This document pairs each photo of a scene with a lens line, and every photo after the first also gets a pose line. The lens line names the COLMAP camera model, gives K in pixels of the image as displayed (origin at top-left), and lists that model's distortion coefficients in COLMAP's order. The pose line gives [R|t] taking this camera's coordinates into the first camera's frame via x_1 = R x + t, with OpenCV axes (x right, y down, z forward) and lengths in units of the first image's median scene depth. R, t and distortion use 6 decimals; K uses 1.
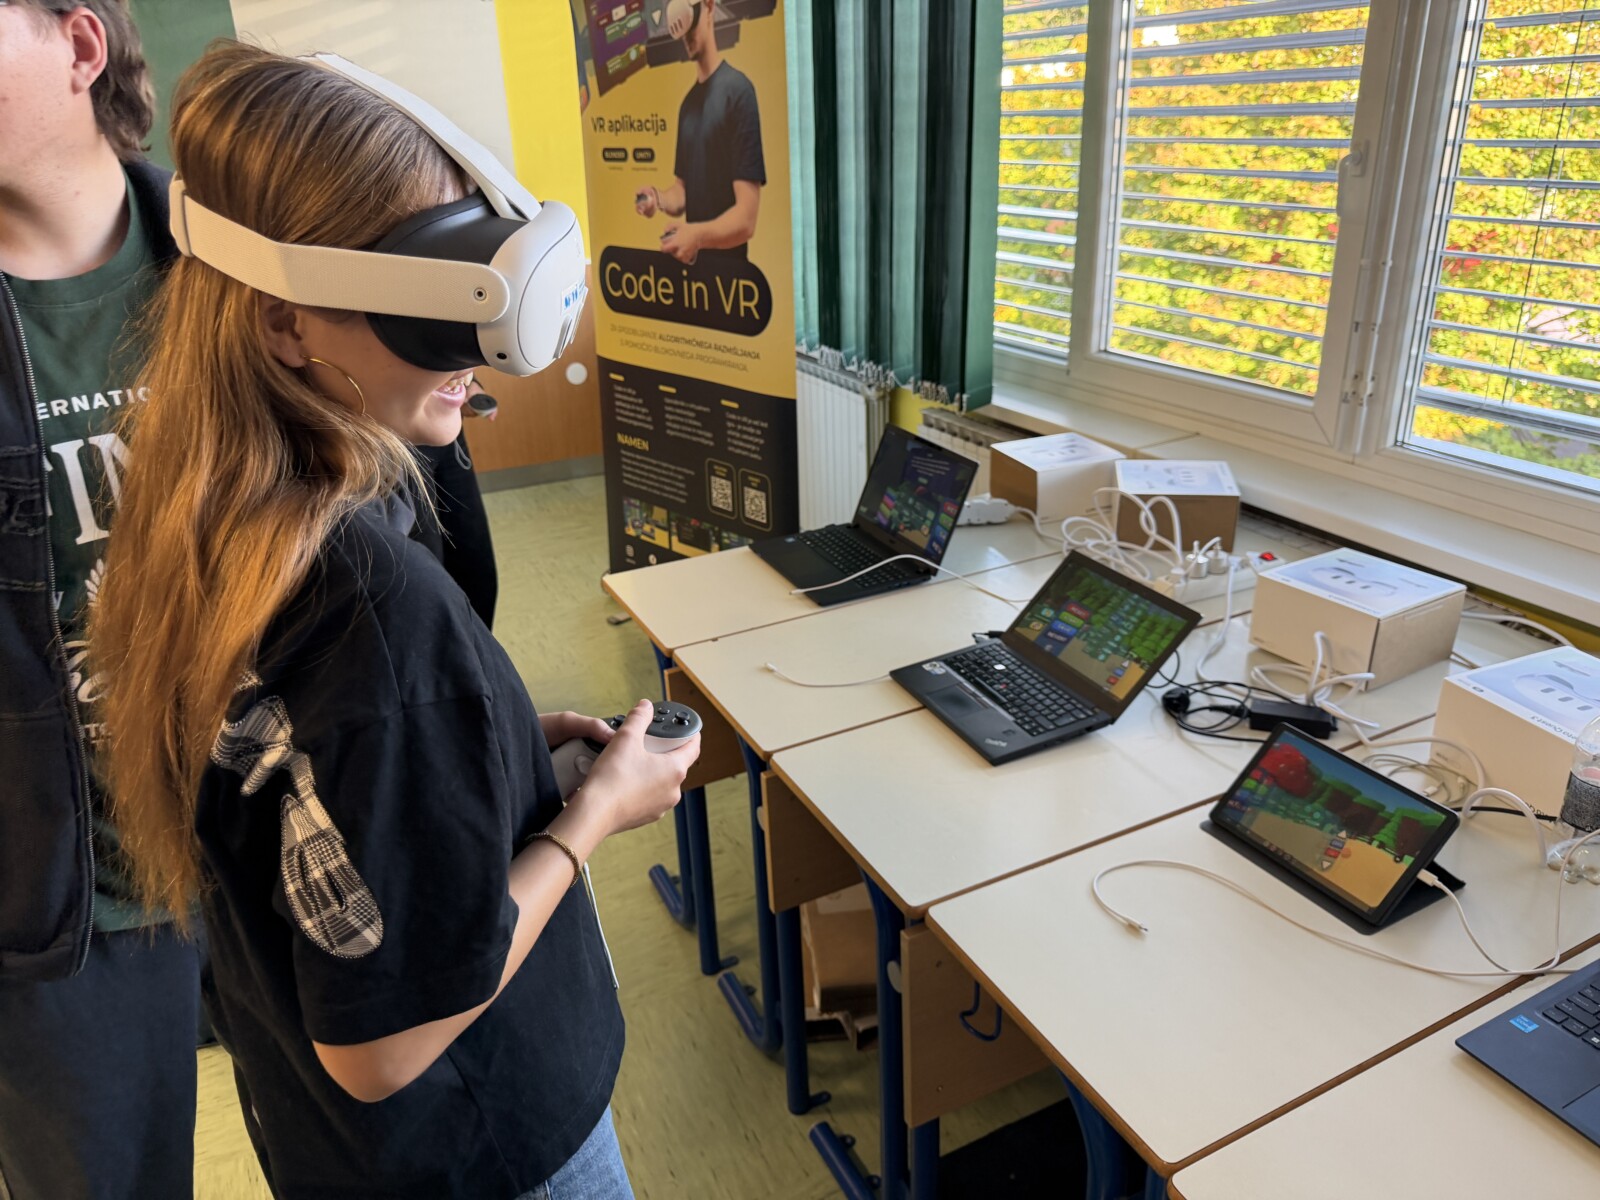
lens RADIAL K [[1137.5, 0, 801.8], [0, 1137.5, 600.0], [0, 0, 1]] dist [0.003621, -0.007857]
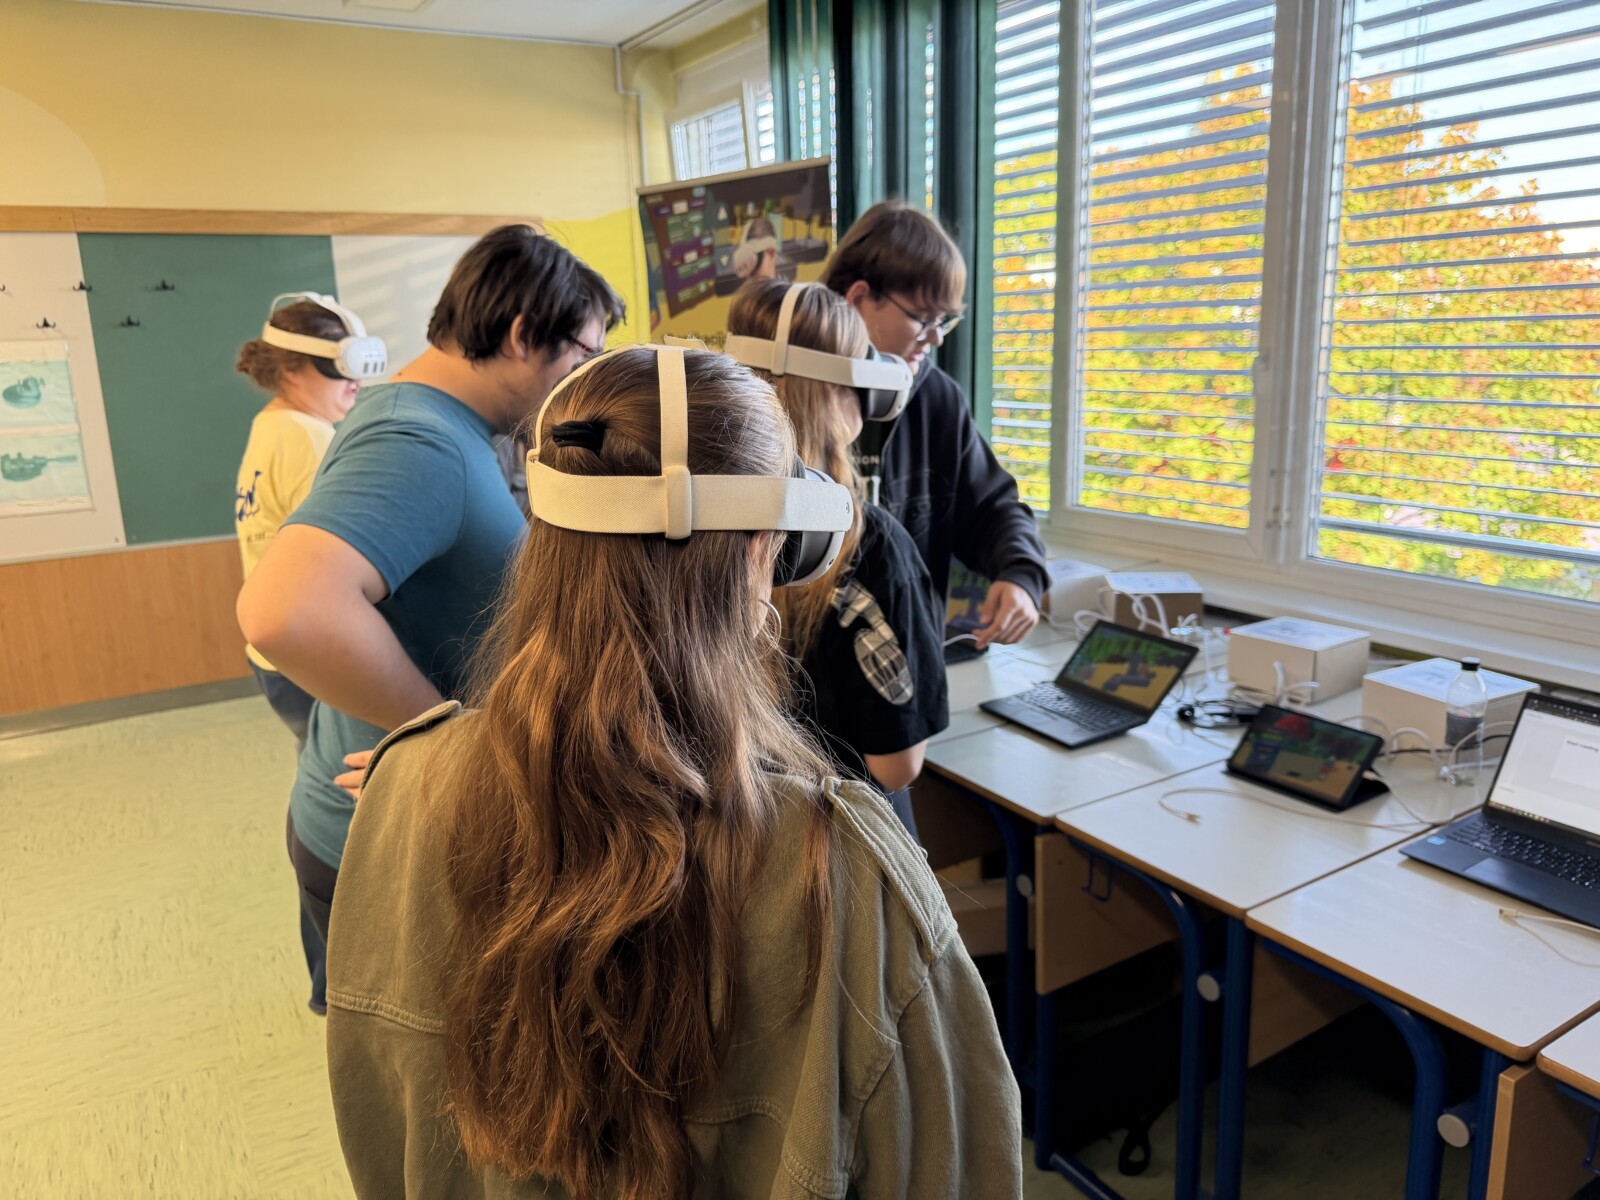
lens RADIAL K [[1137.5, 0, 798.8], [0, 1137.5, 600.2], [0, 0, 1]] dist [0.003621, -0.007857]
pose [[0.997049, -0.013507, 0.075571, -0.195349], [0.026723, 0.983898, -0.176722, 0.141050], [-0.071968, 0.178220, 0.981355, -0.295525]]
